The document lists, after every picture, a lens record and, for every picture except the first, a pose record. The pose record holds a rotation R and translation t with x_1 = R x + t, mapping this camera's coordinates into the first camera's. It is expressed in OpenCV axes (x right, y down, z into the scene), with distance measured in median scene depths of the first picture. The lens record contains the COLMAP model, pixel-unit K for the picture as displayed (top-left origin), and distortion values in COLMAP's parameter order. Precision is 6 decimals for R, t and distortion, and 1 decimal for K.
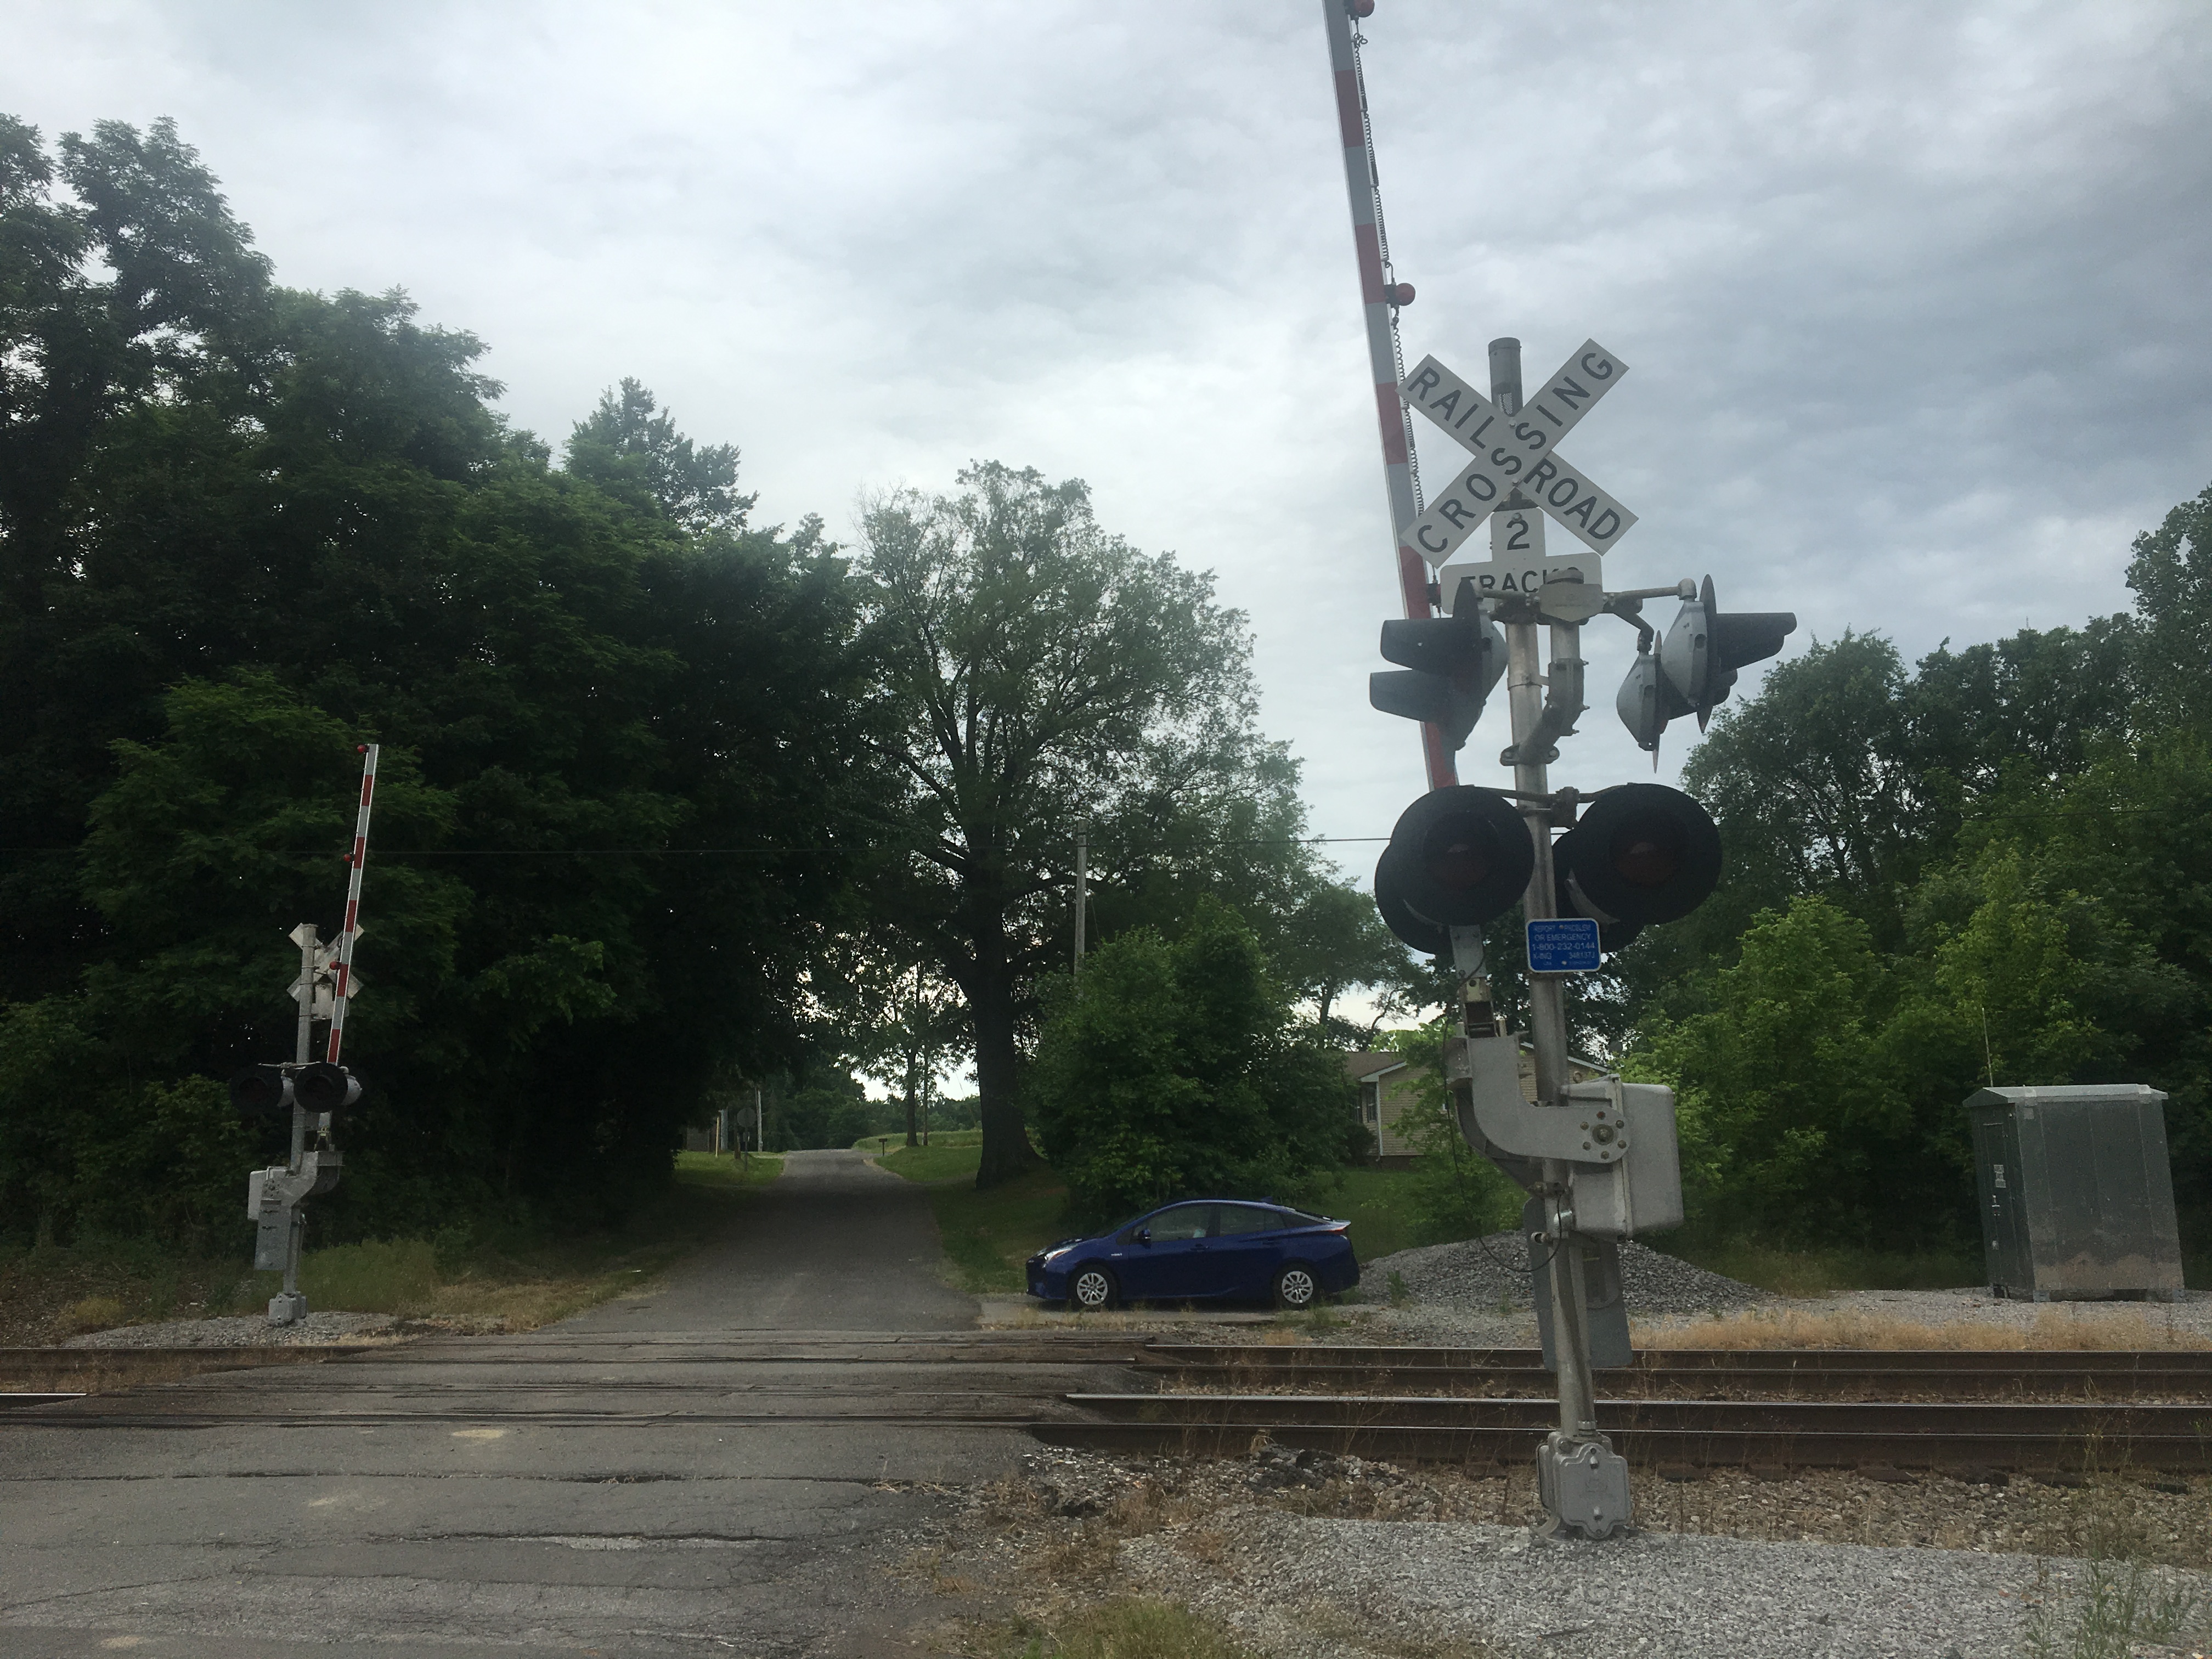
lens RADIAL K [[1884.5, 0, 1094.0], [0, 1884.5, 766.4], [0, 0, 1]] dist [0.107726, -0.171945]
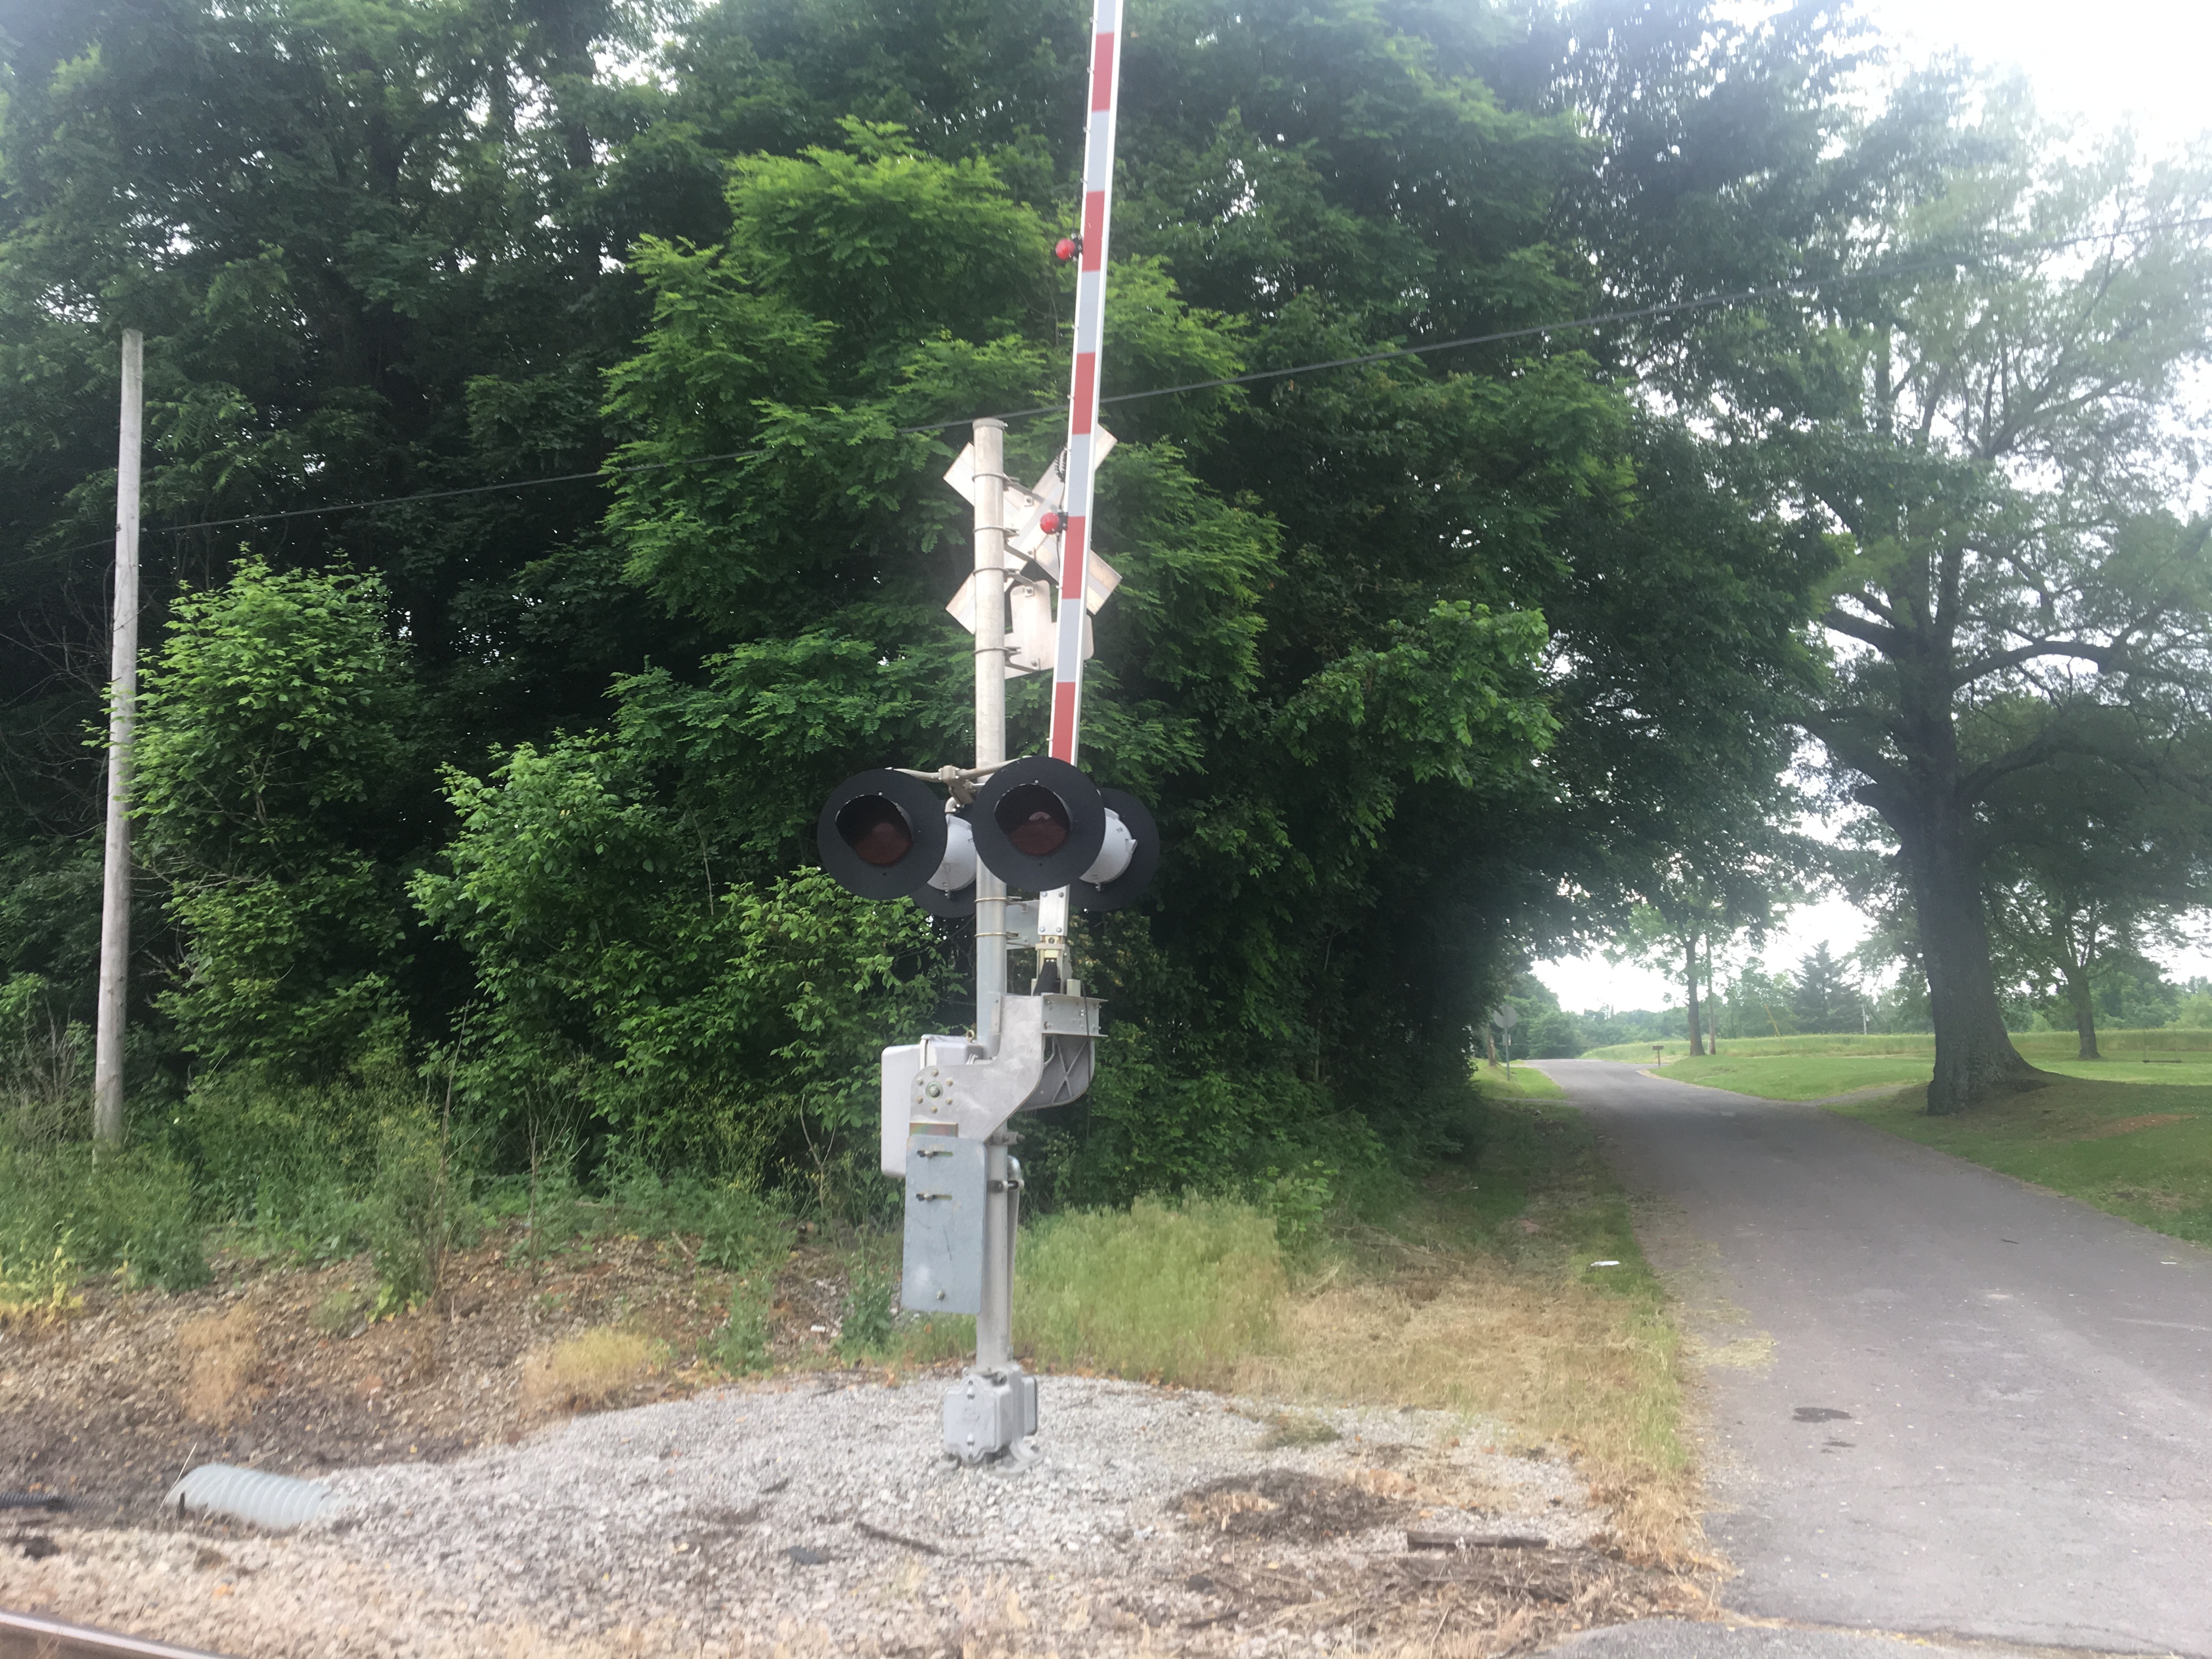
lens RADIAL K [[1821.6, 0, 1164.1], [0, 1821.6, 746.6], [0, 0, 1]] dist [0.062653, -0.144870]
pose [[0.953764, -0.044217, -0.297287, -0.229002], [0.052361, 0.998438, 0.019483, 0.122754], [0.295961, -0.034148, 0.954589, 0.557113]]
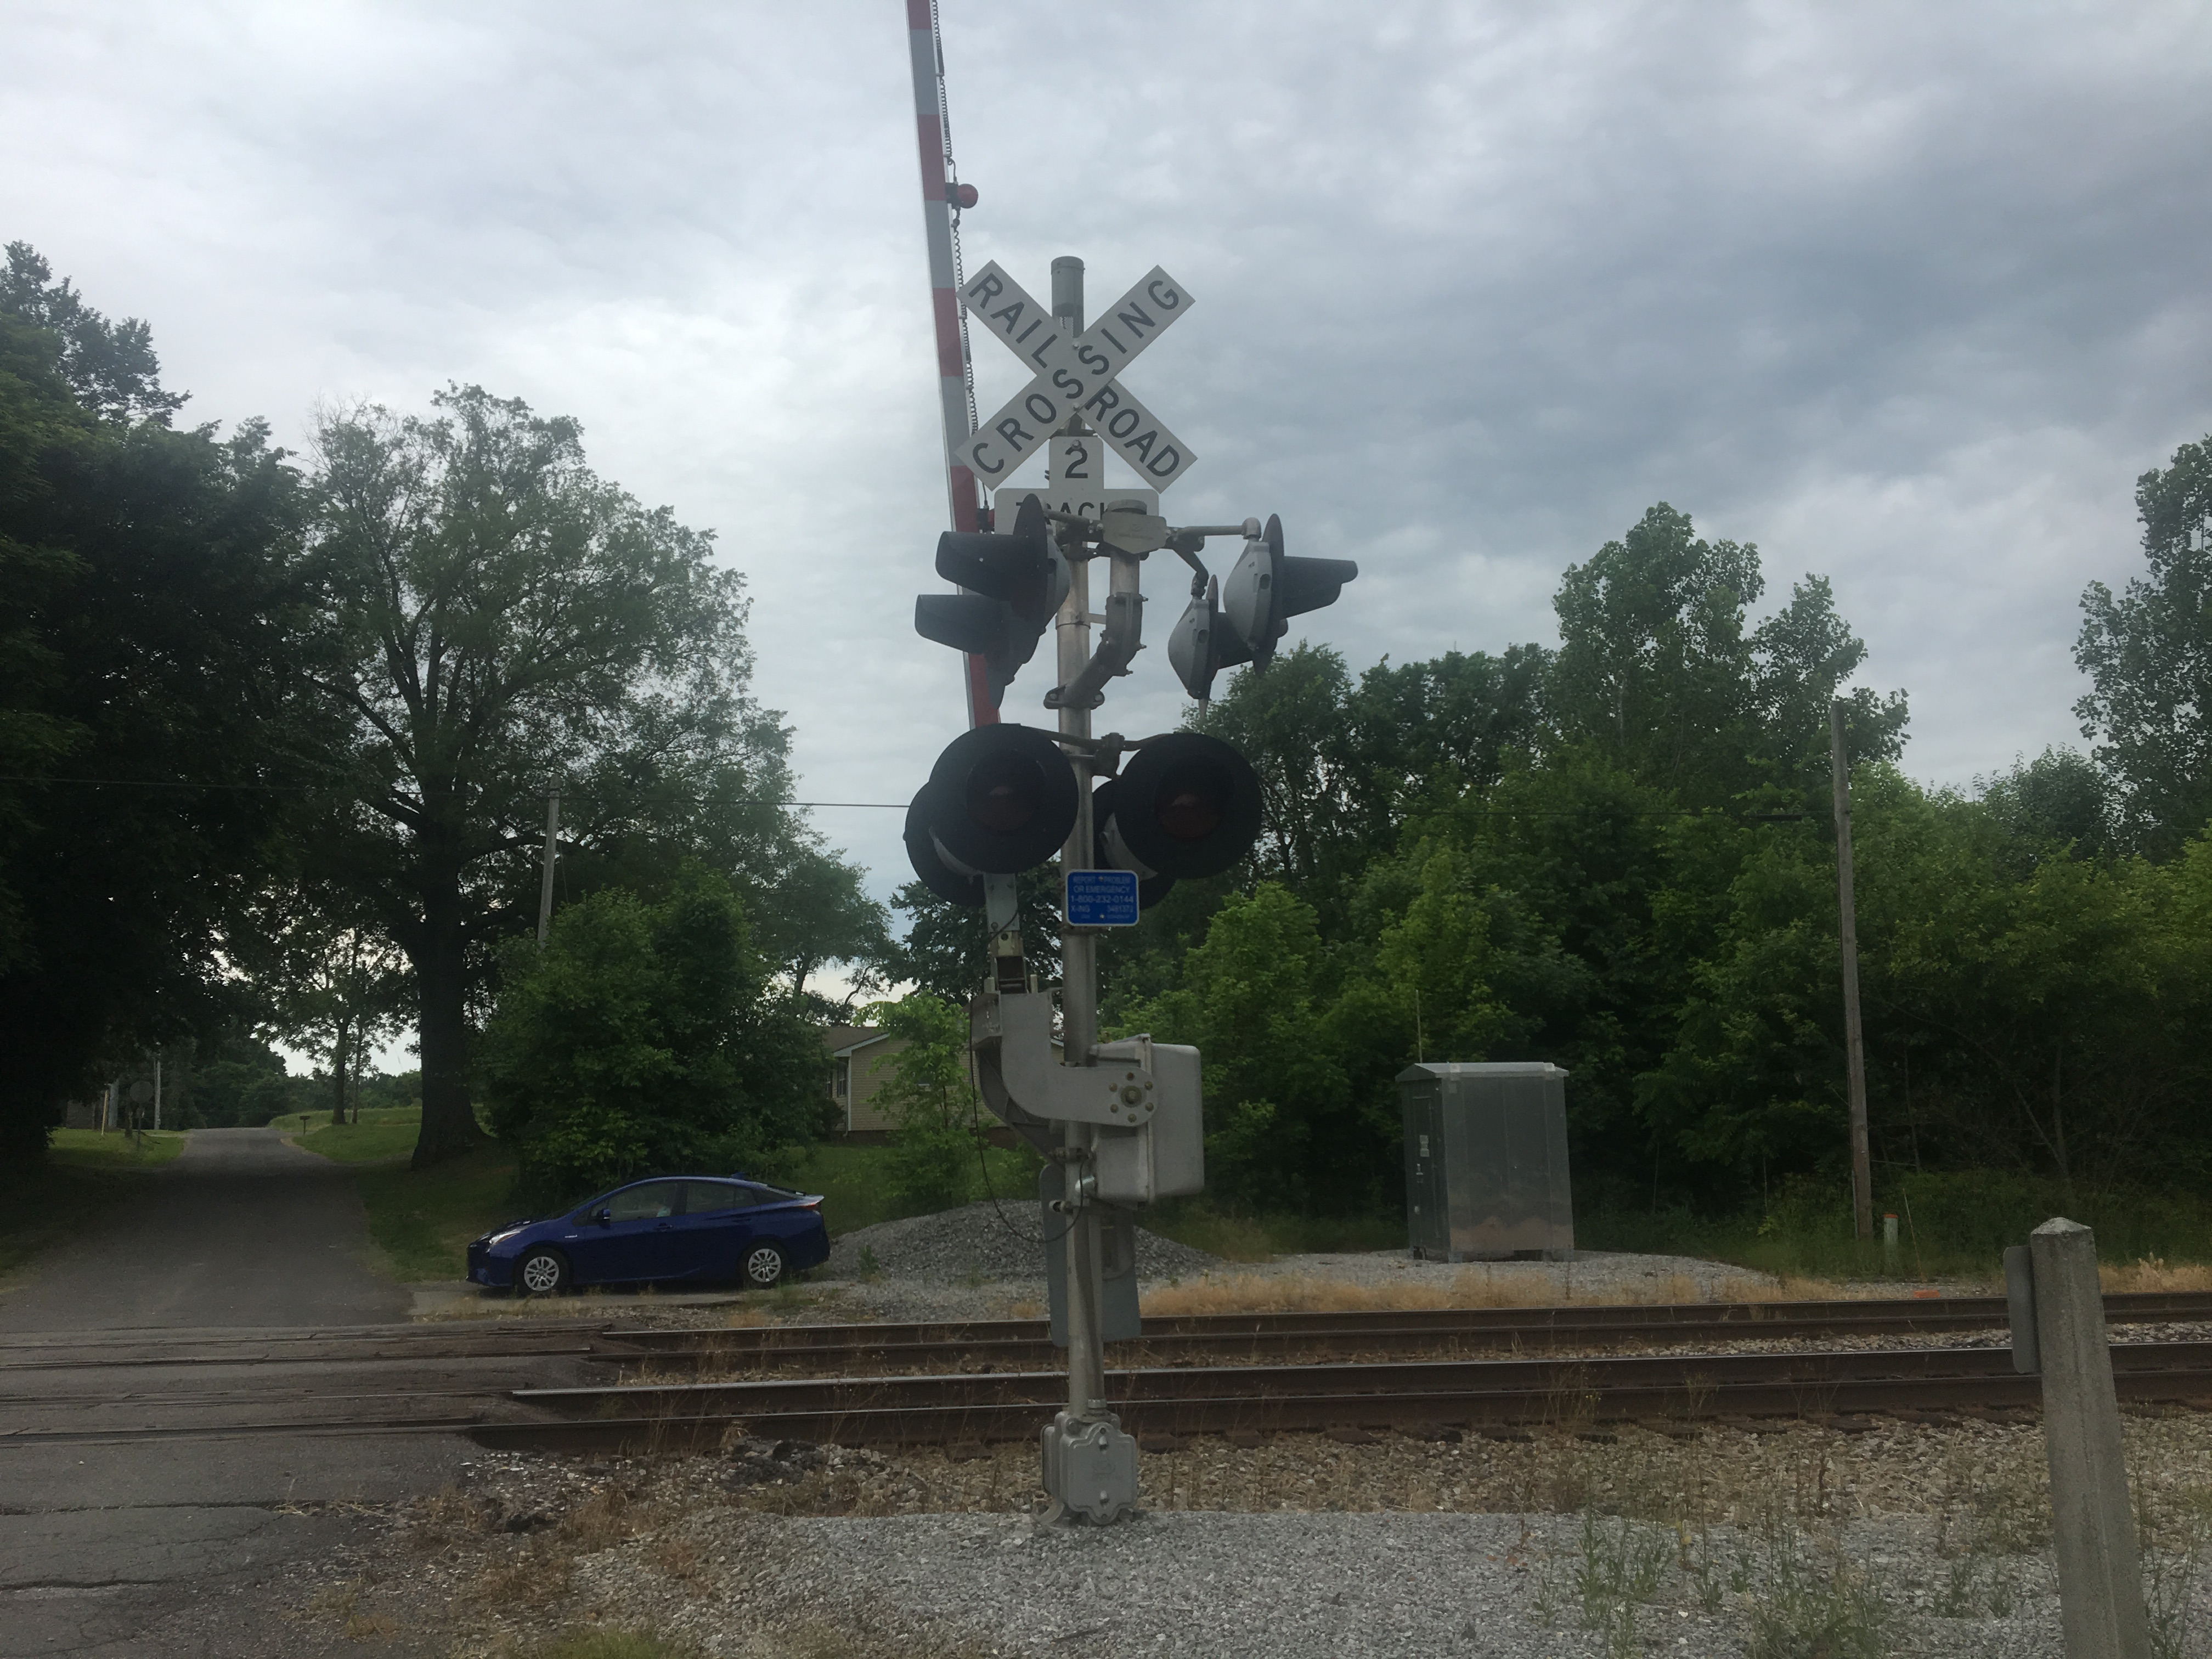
lens RADIAL K [[1884.5, 0, 1094.0], [0, 1884.5, 766.4], [0, 0, 1]] dist [0.107726, -0.171945]
pose [[0.961885, 0.052620, 0.268345, -0.004352], [-0.055772, 0.998435, 0.004129, 0.008660], [-0.267708, -0.018938, 0.963314, 0.032910]]
